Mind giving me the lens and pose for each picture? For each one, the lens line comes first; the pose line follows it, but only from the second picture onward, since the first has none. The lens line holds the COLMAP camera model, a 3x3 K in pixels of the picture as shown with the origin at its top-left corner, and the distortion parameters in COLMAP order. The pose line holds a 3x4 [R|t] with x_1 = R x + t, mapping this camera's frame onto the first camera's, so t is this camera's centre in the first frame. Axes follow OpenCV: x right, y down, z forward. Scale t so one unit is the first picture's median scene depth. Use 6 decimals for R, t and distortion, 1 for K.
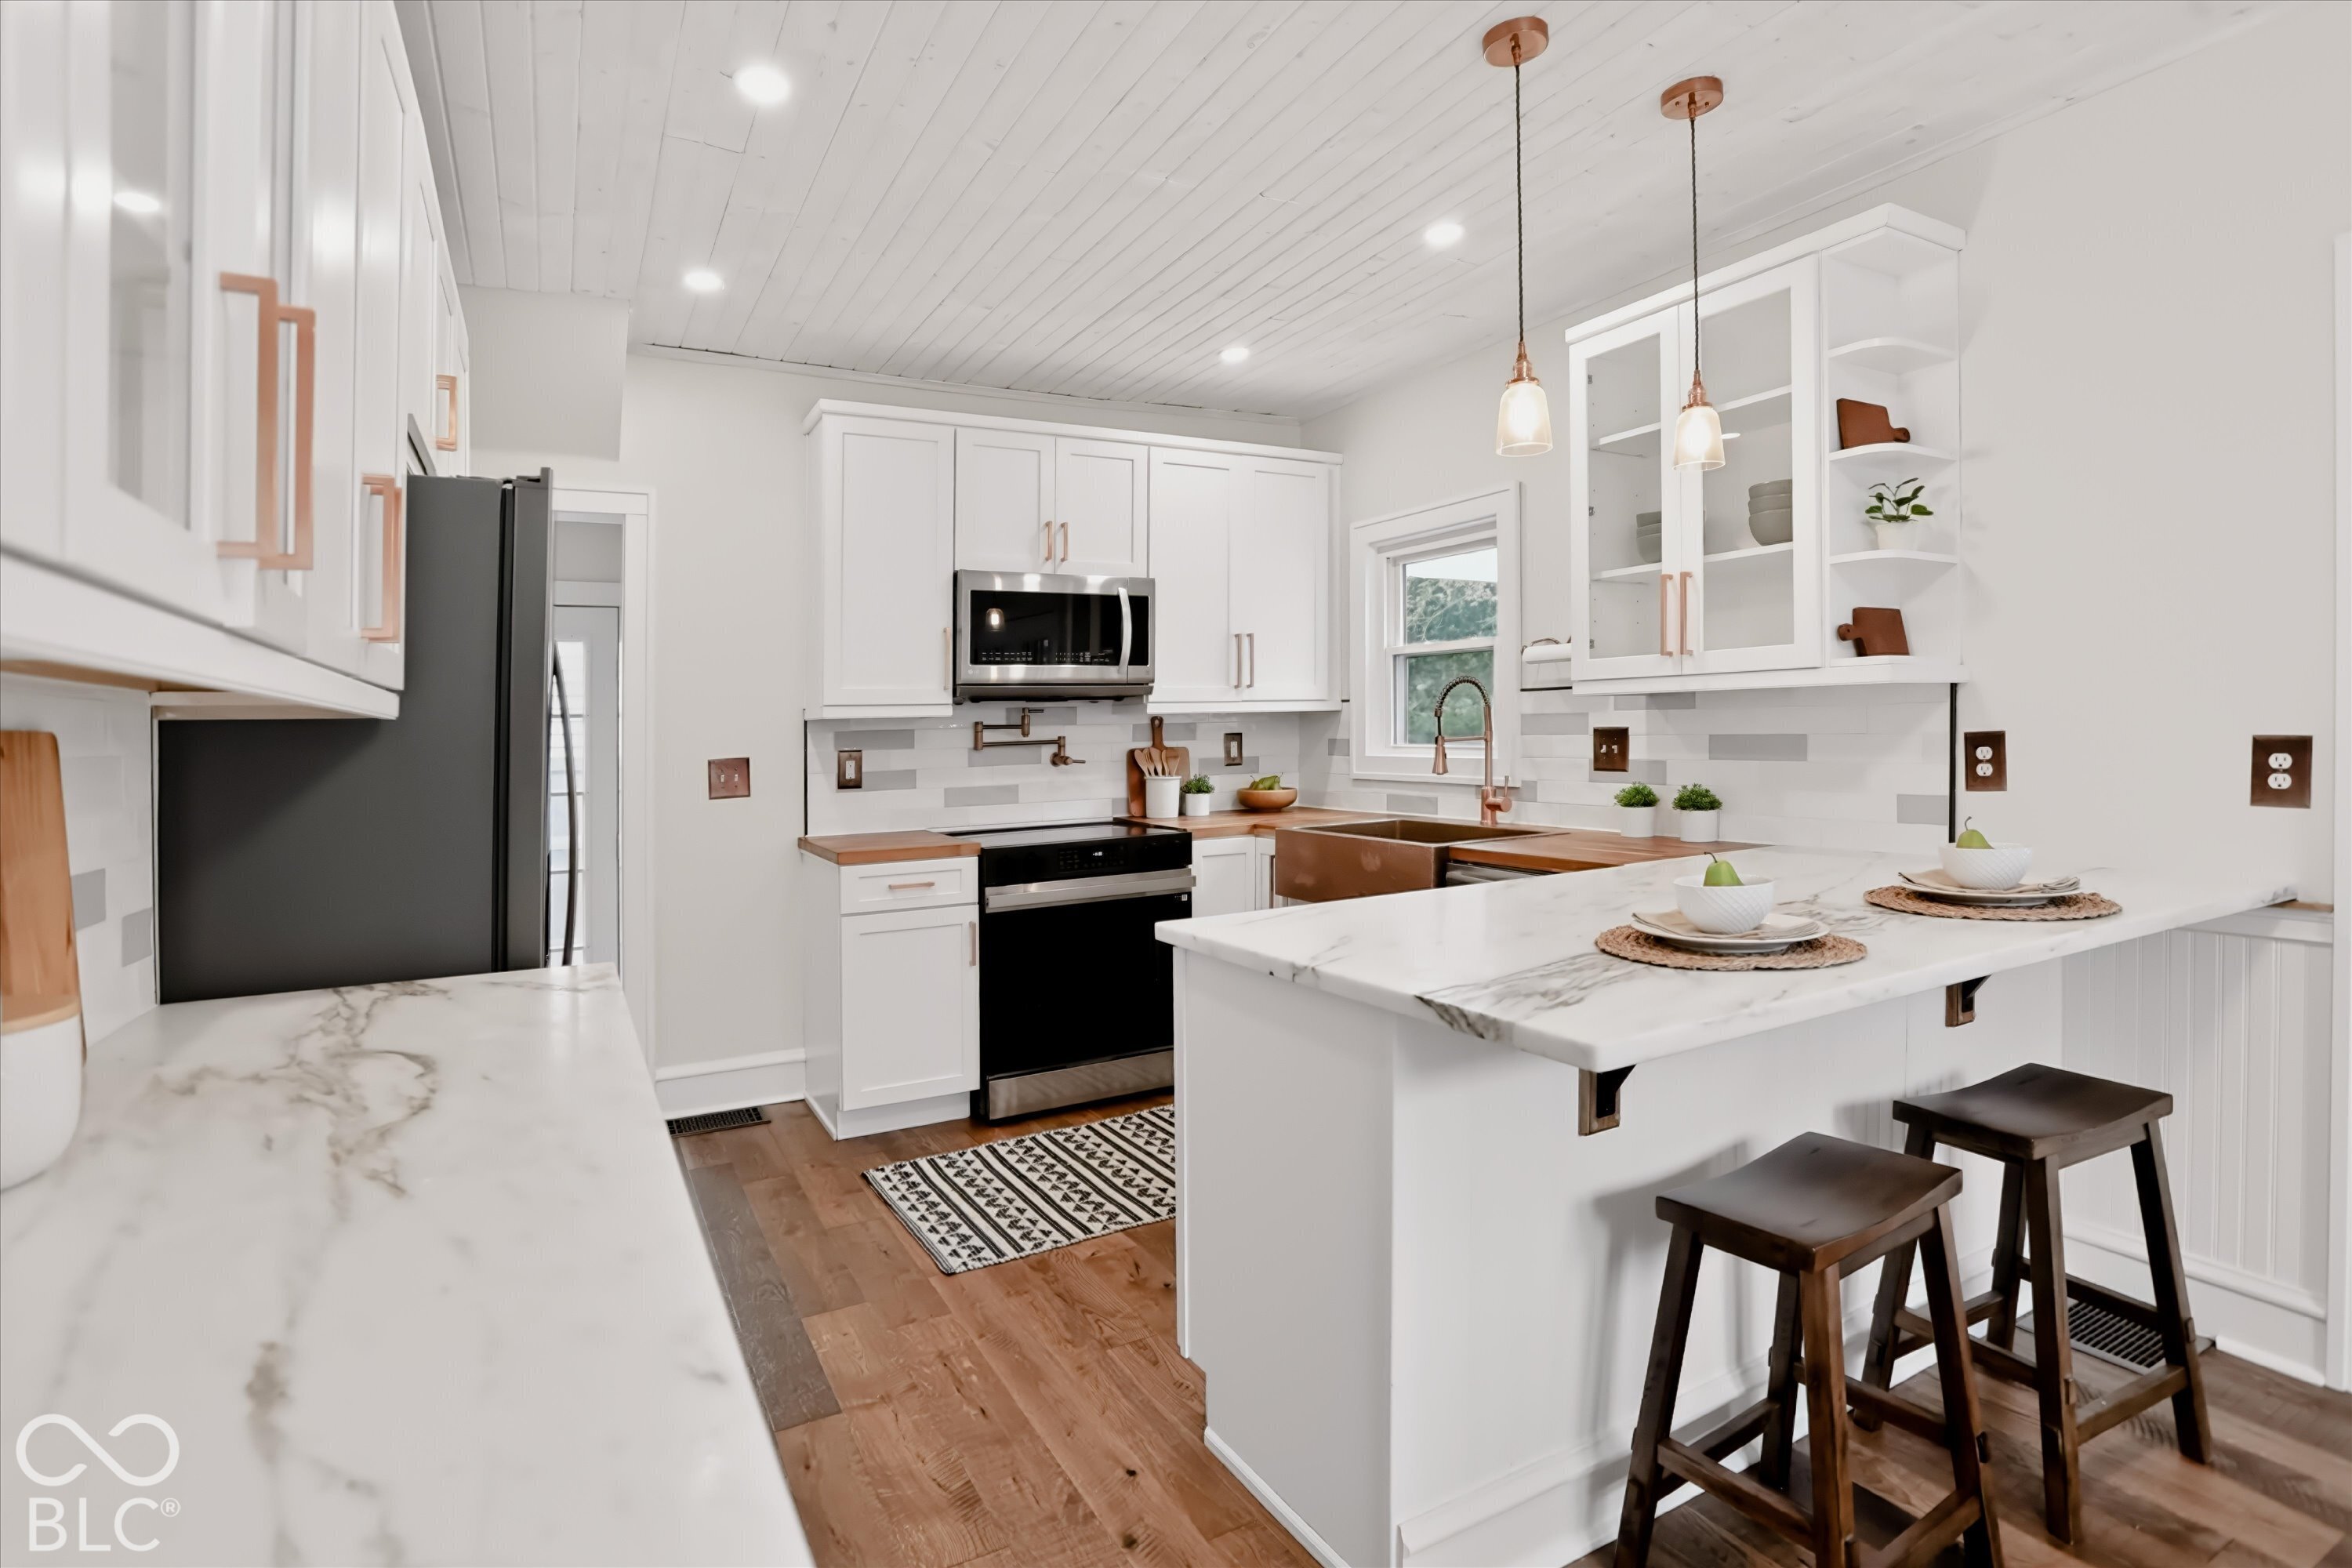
lens RADIAL K [[1154.3, 0, 1163.0], [0, 1154.3, 710.9], [0, 0, 1]] dist [-0.037800, 0.011902]
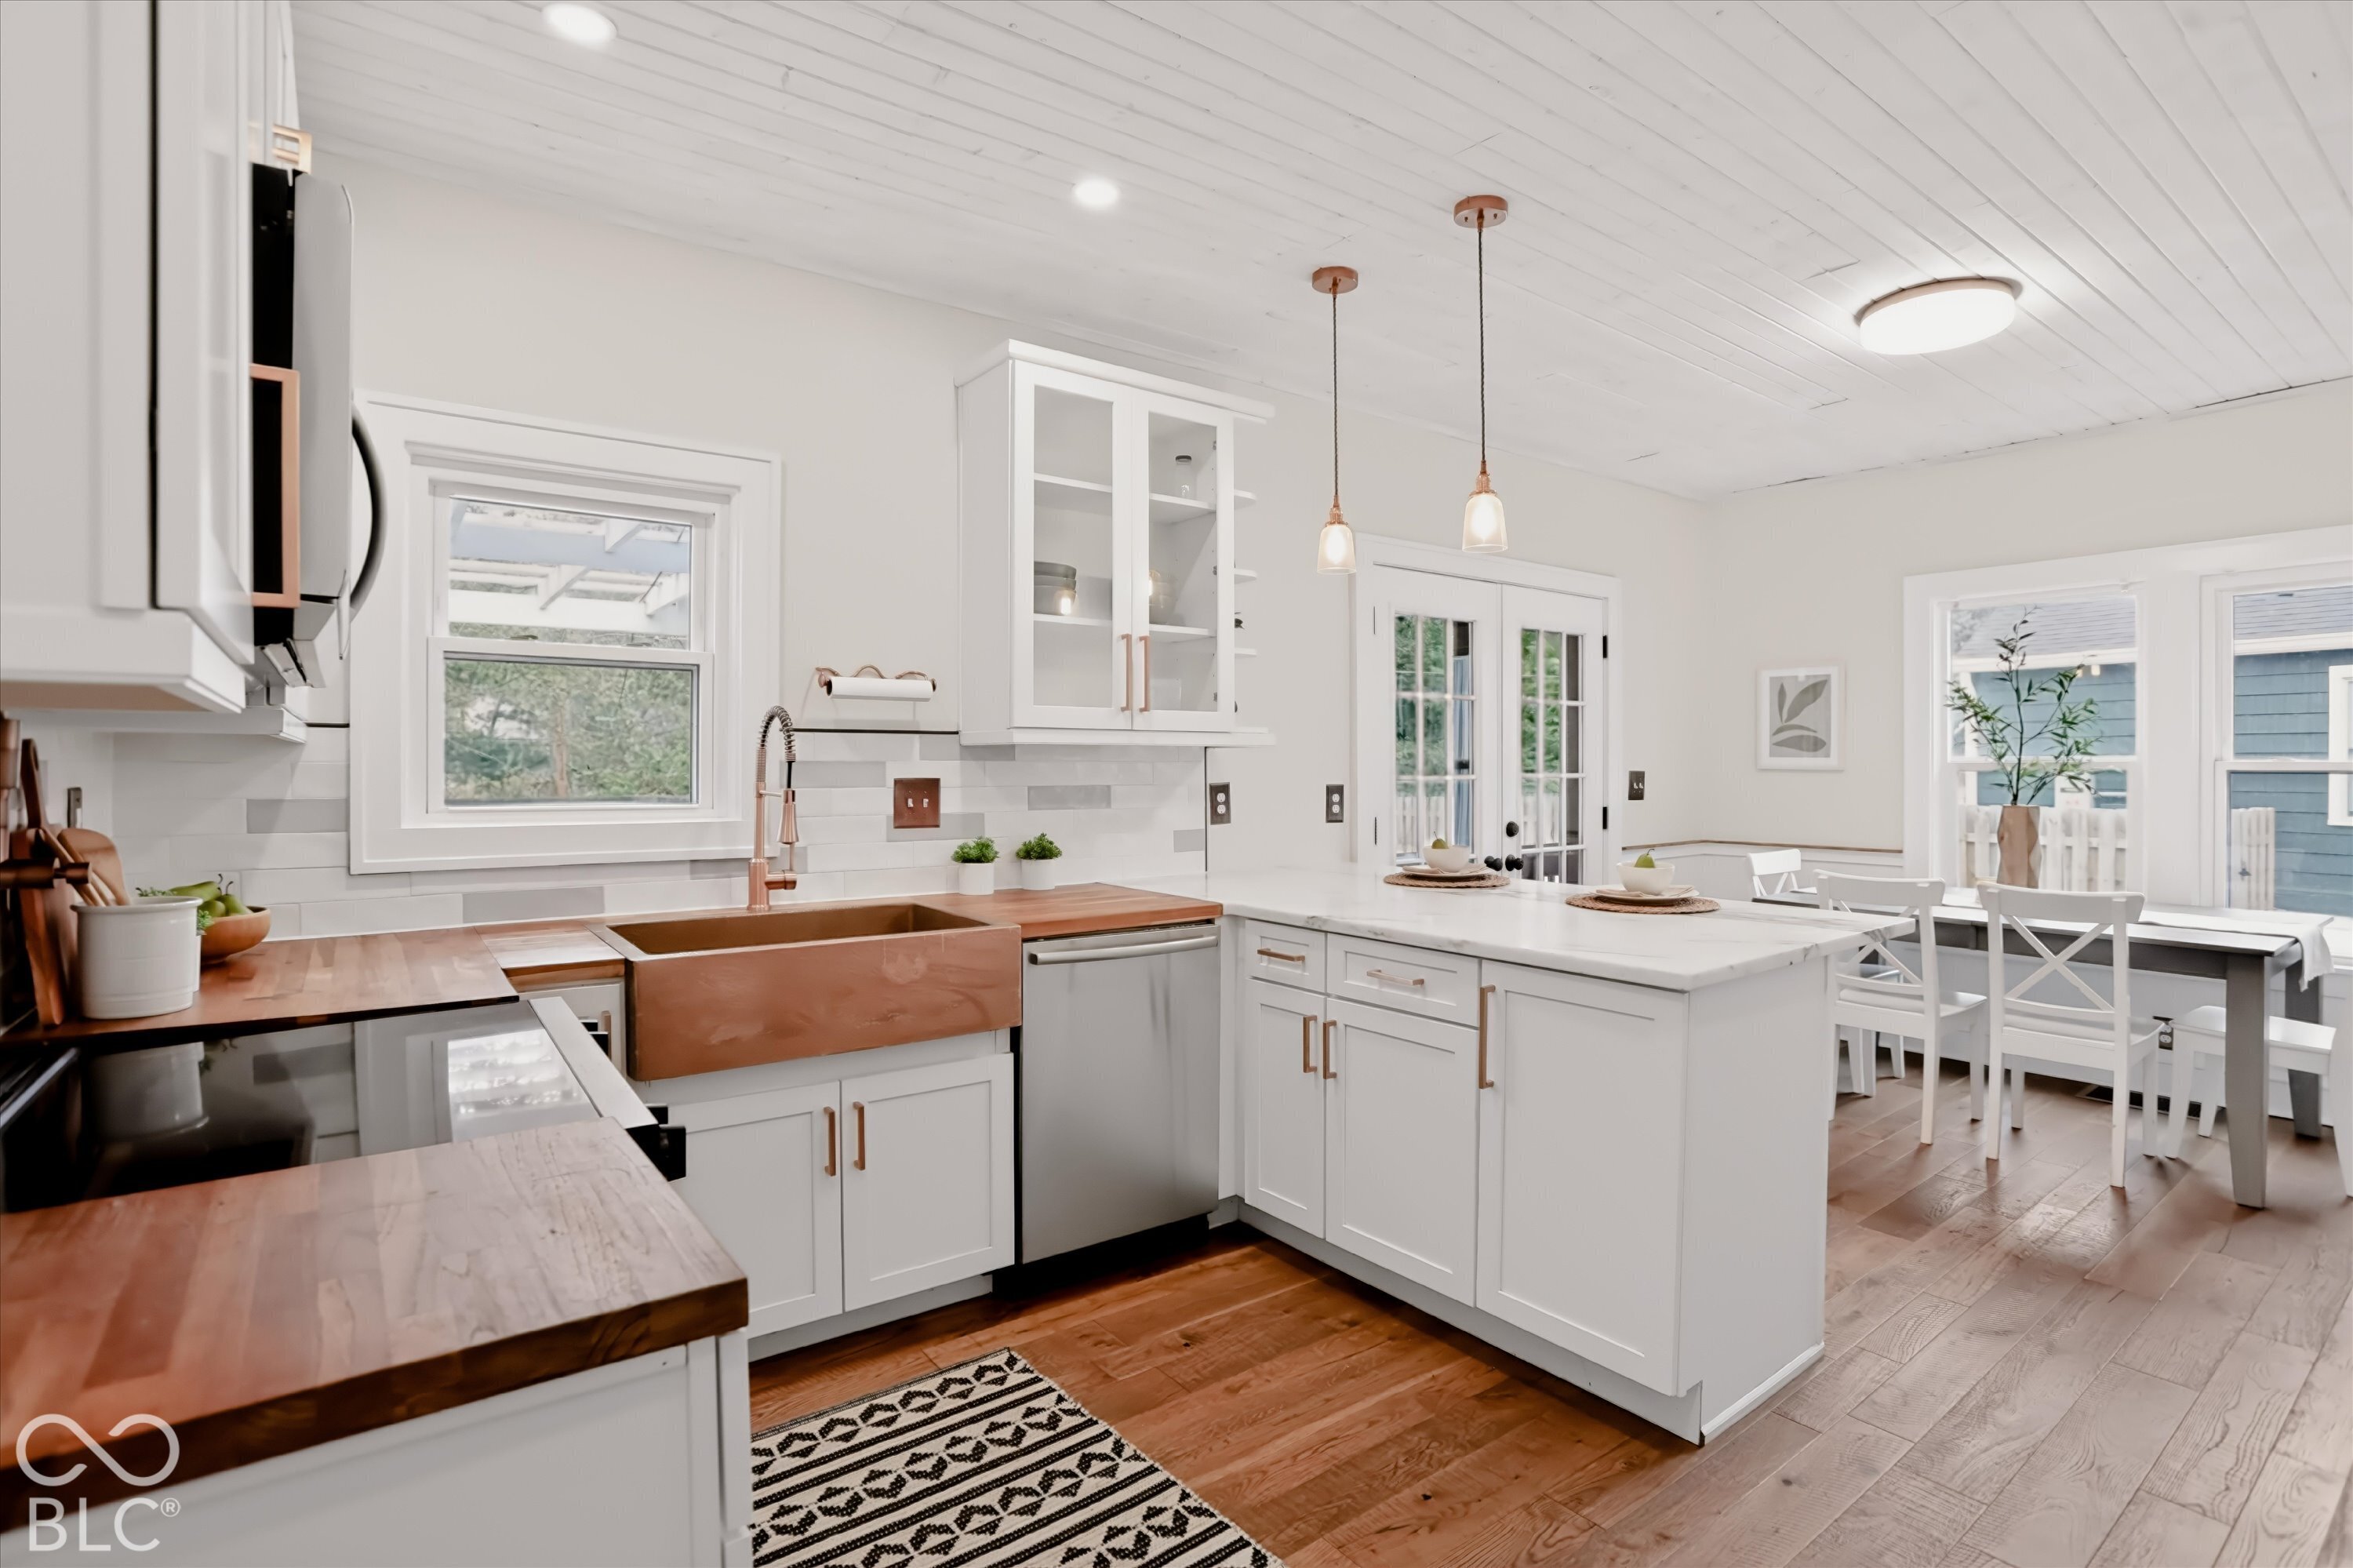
lens RADIAL K [[1154.9, 0, 1186.6], [0, 1154.9, 777.0], [0, 0, 1]] dist [-0.037800, 0.011902]
pose [[-0.151391, 0.010384, 0.988419, -0.523489], [-0.011450, 0.999859, -0.012258, 0.021570], [-0.988408, -0.013173, -0.151251, 0.921577]]
